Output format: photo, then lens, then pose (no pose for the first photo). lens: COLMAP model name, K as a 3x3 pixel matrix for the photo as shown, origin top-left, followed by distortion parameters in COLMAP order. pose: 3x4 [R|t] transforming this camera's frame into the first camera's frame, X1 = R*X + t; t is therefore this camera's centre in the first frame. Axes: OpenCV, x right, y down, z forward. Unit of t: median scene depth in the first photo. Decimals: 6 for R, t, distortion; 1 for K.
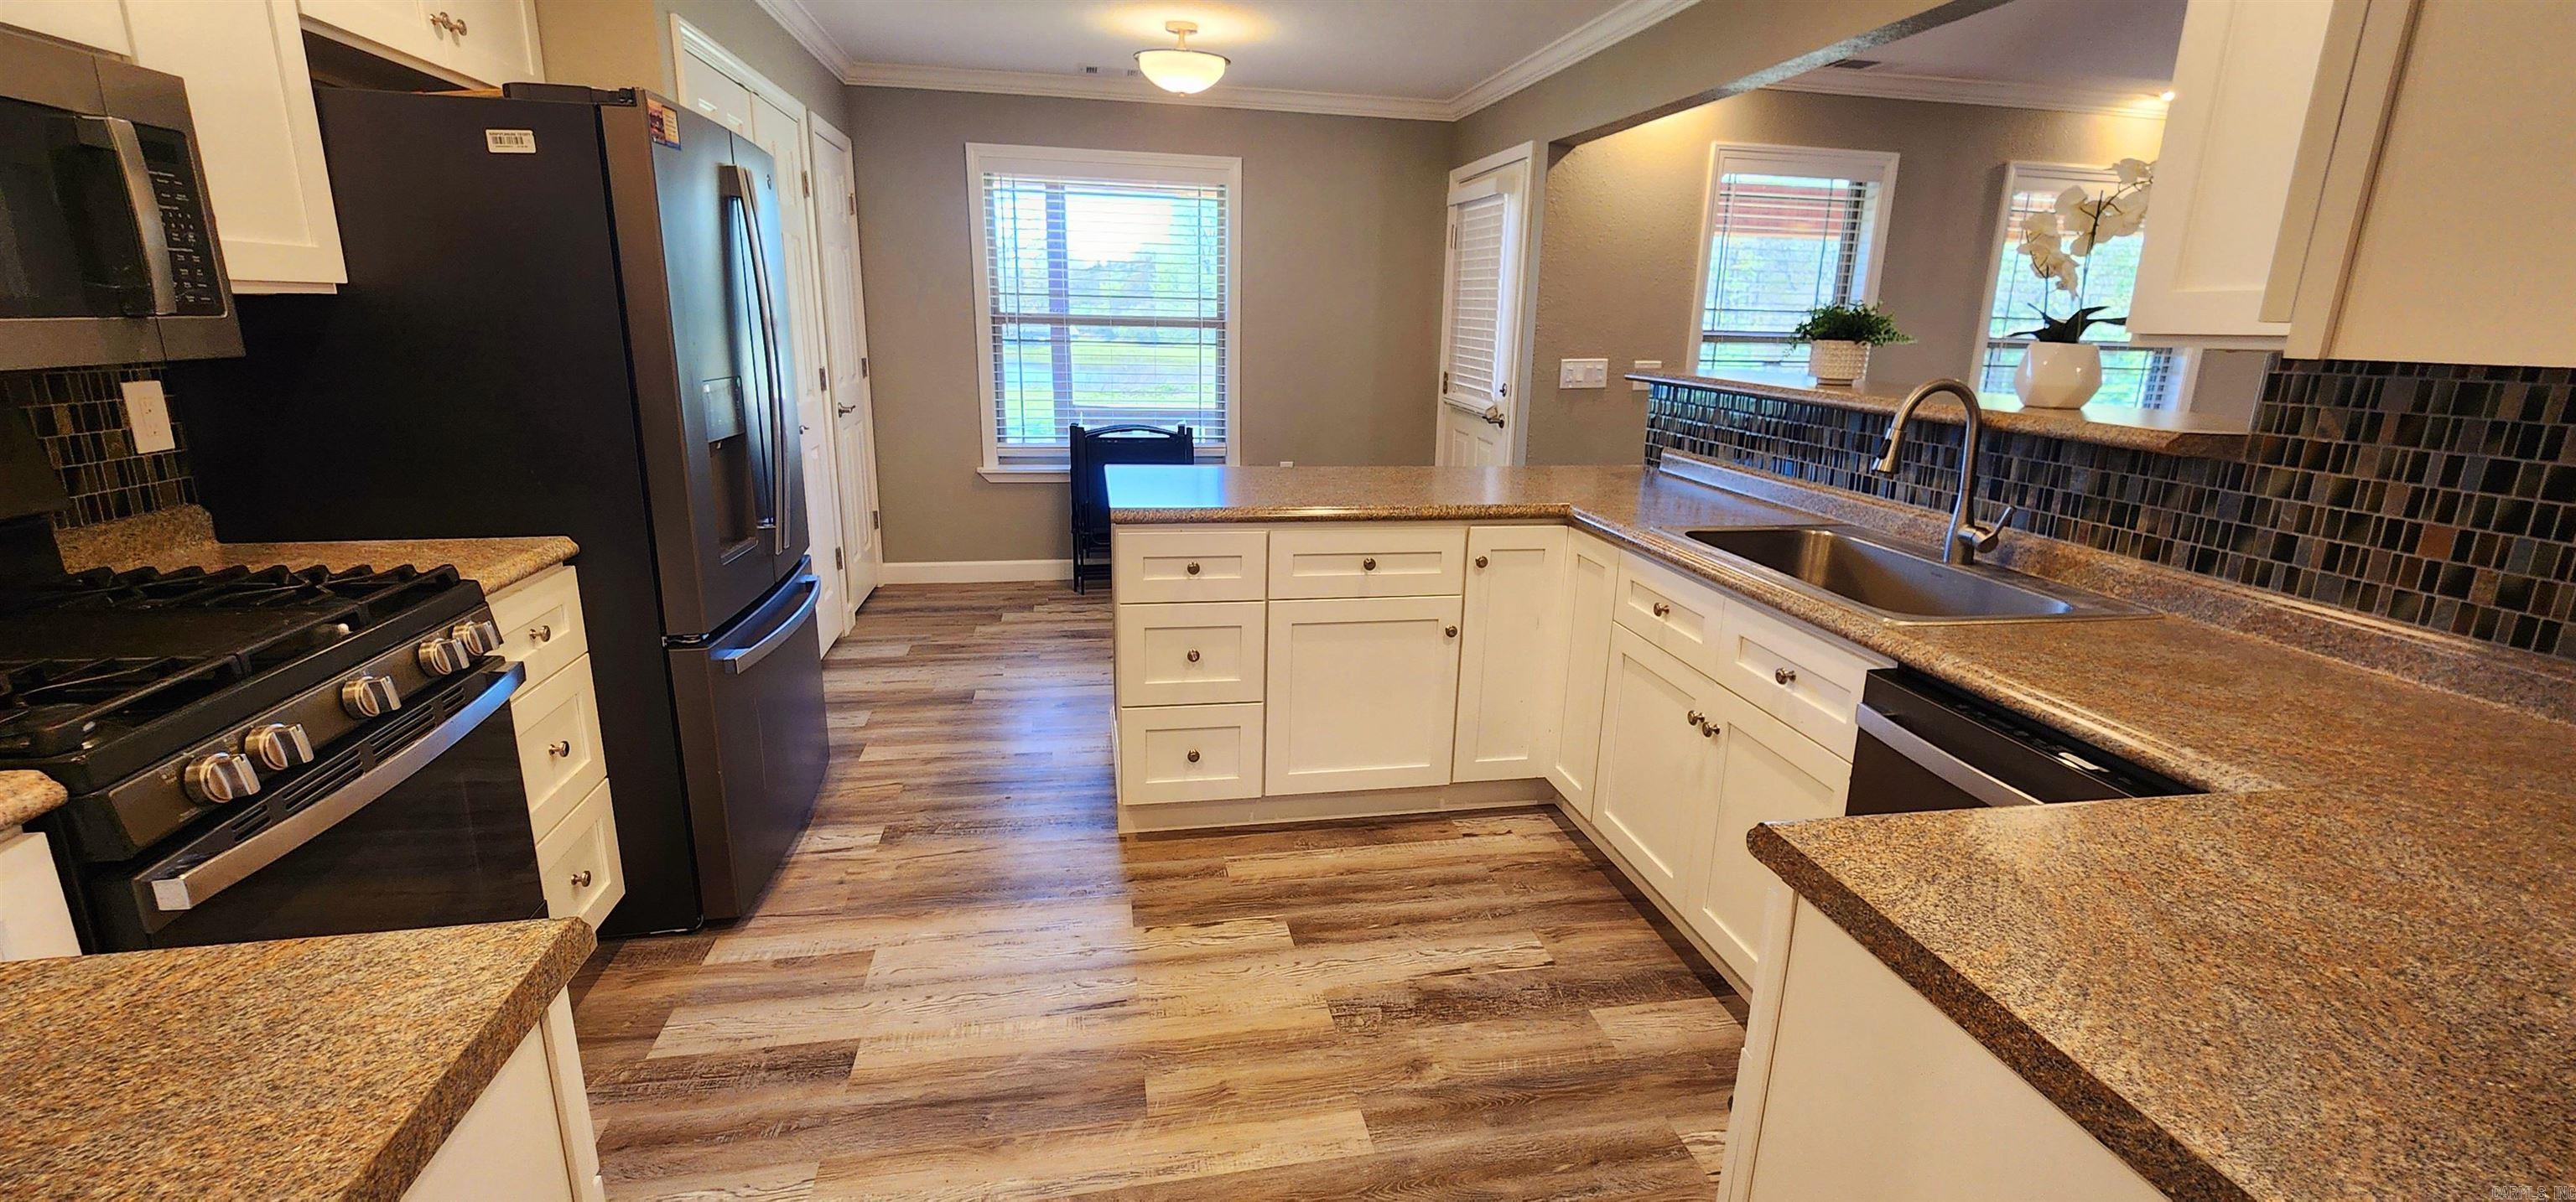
lens RADIAL K [[1072.2, 0, 1301.8], [0, 1072.2, 596.1], [0, 0, 1]] dist [0.001698, -0.000505]
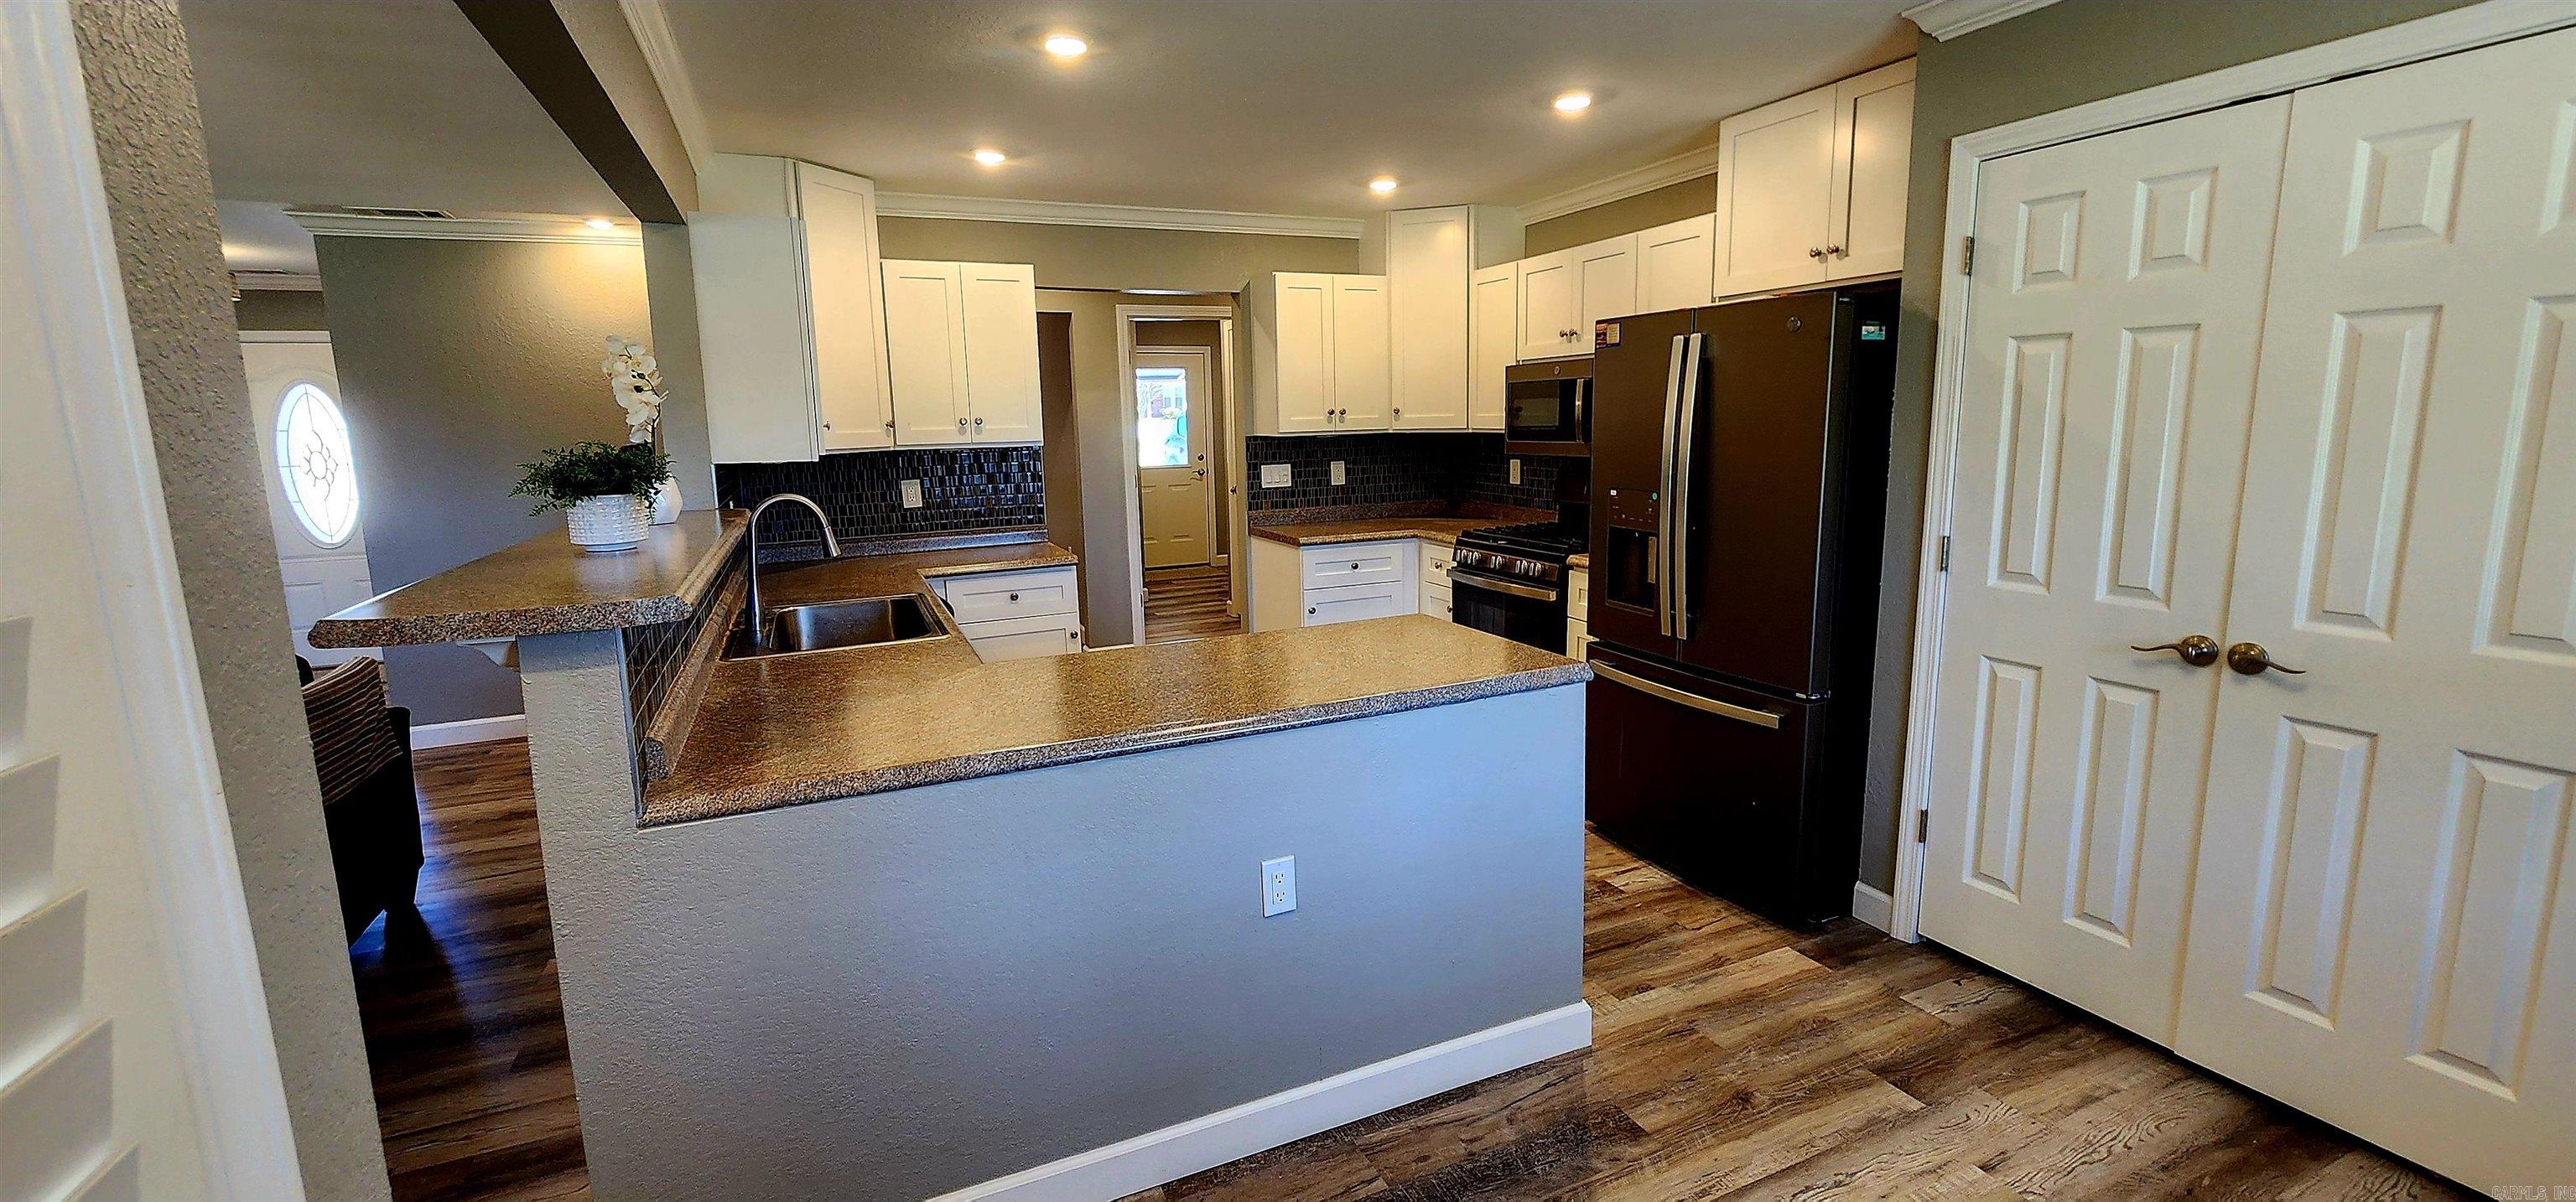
lens RADIAL K [[1072.2, 0, 1285.2], [0, 1072.2, 590.2], [0, 0, 1]] dist [0.001698, -0.000505]
pose [[-0.976846, 0.033436, -0.211313, 0.187005], [-0.053748, 0.917680, 0.393669, -0.492585], [0.207080, 0.395912, -0.894635, 1.770783]]
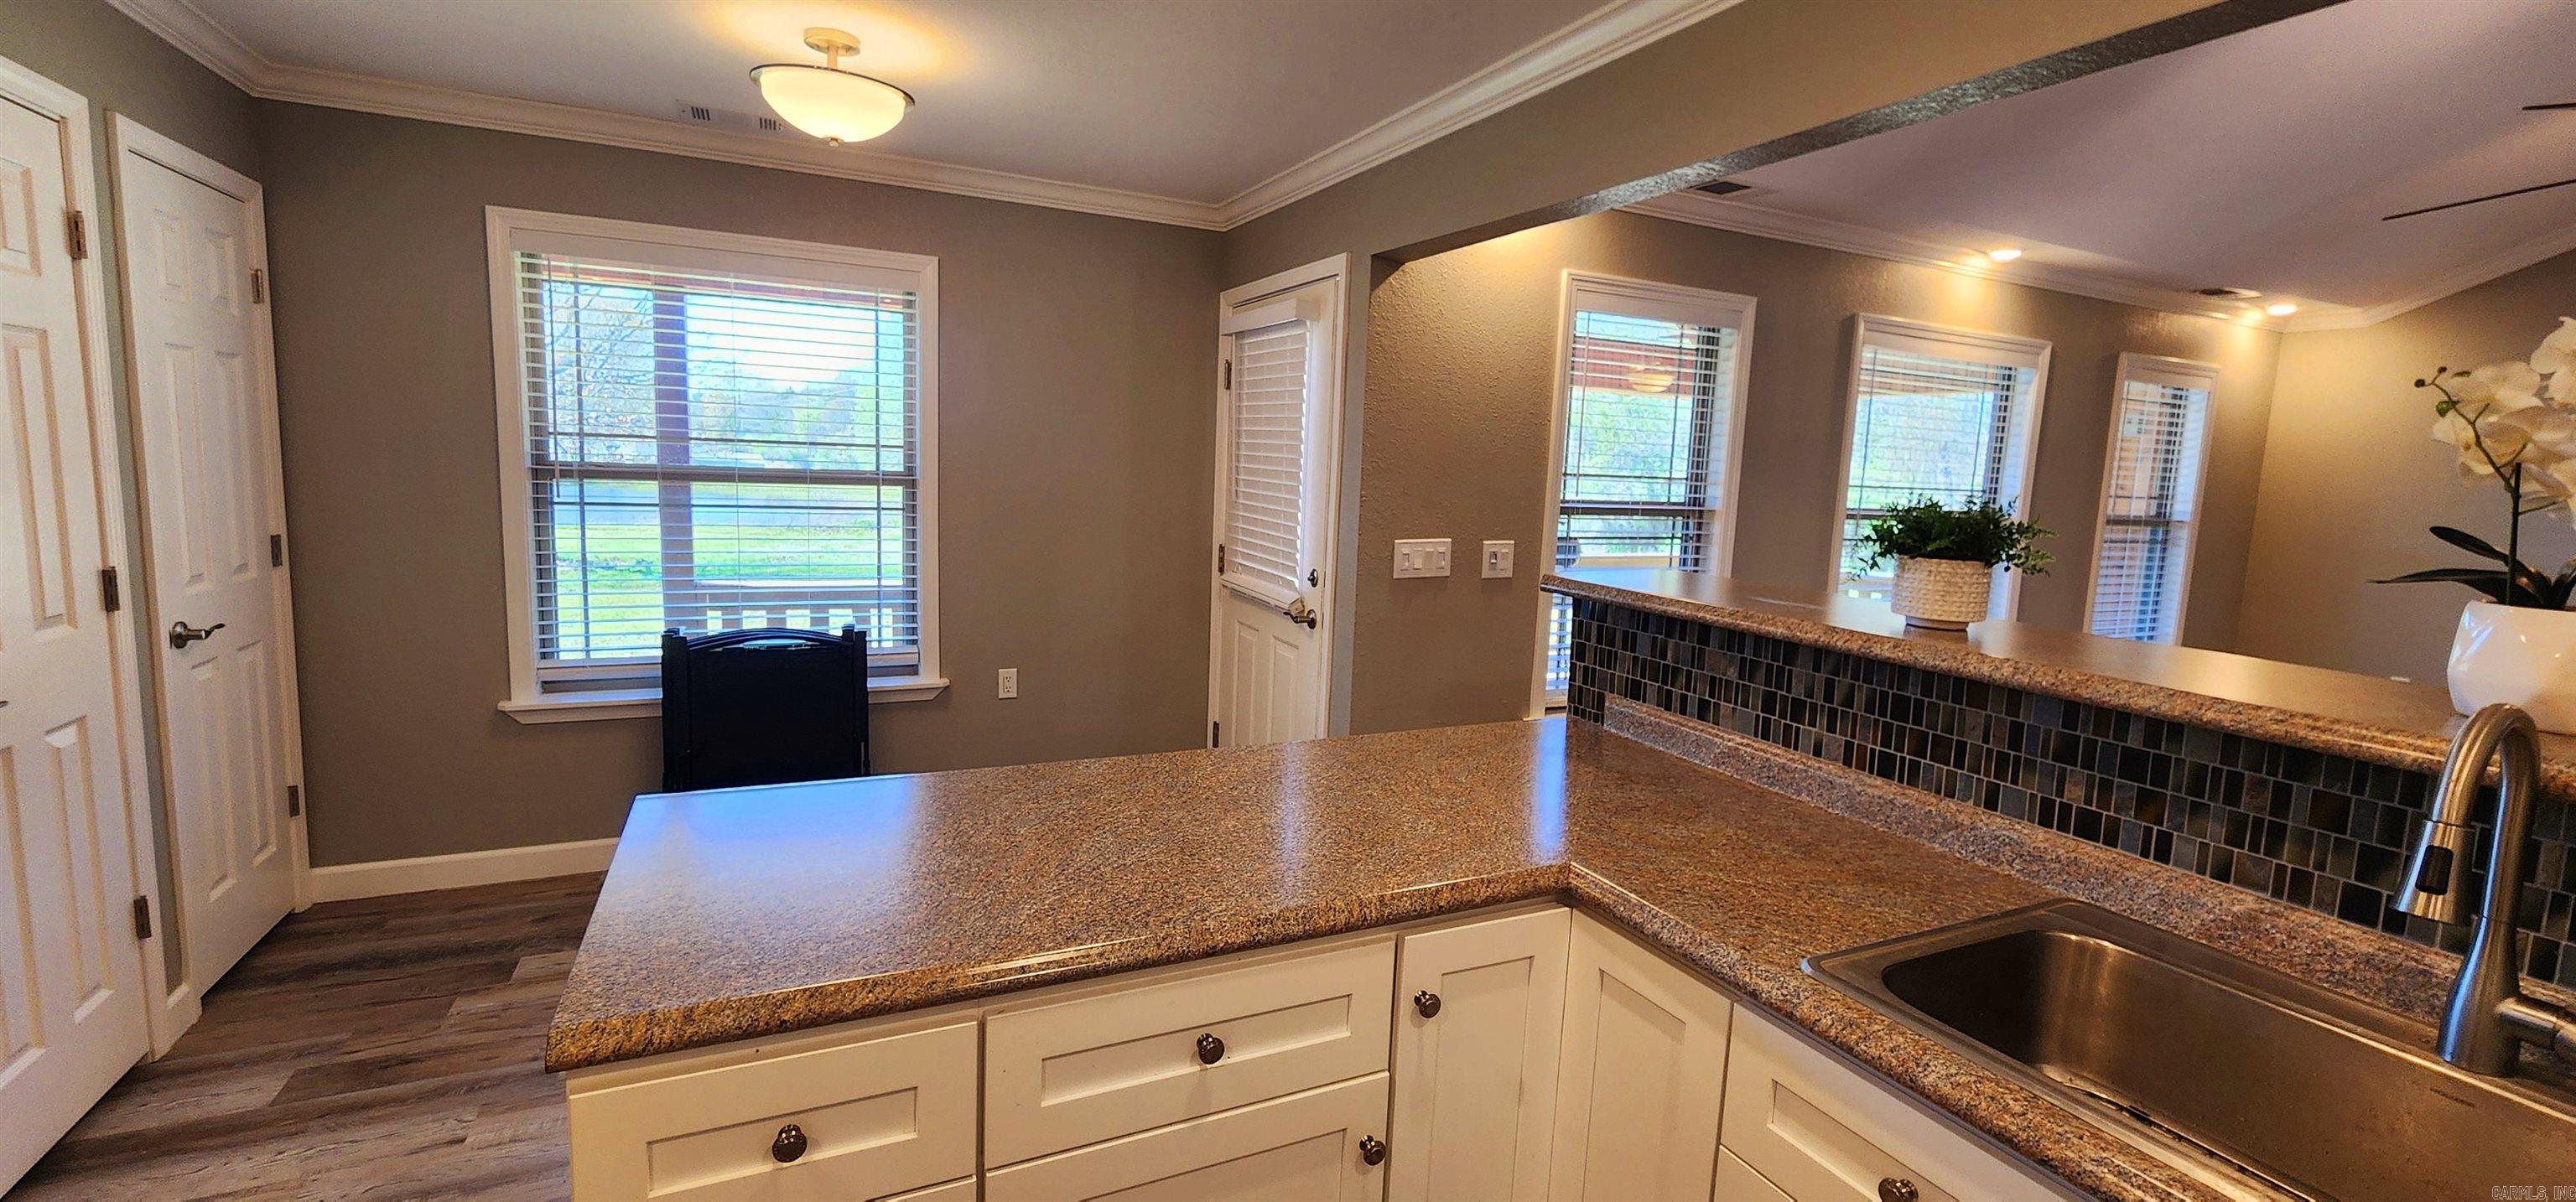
lens RADIAL K [[1072.2, 0, 1293.8], [0, 1072.2, 585.7], [0, 0, 1]] dist [0.001698, -0.000505]
pose [[0.968197, -0.014000, 0.249798, -0.008706], [0.046097, 0.991322, -0.123110, -0.097820], [-0.245907, 0.130709, 0.960440, 0.300121]]
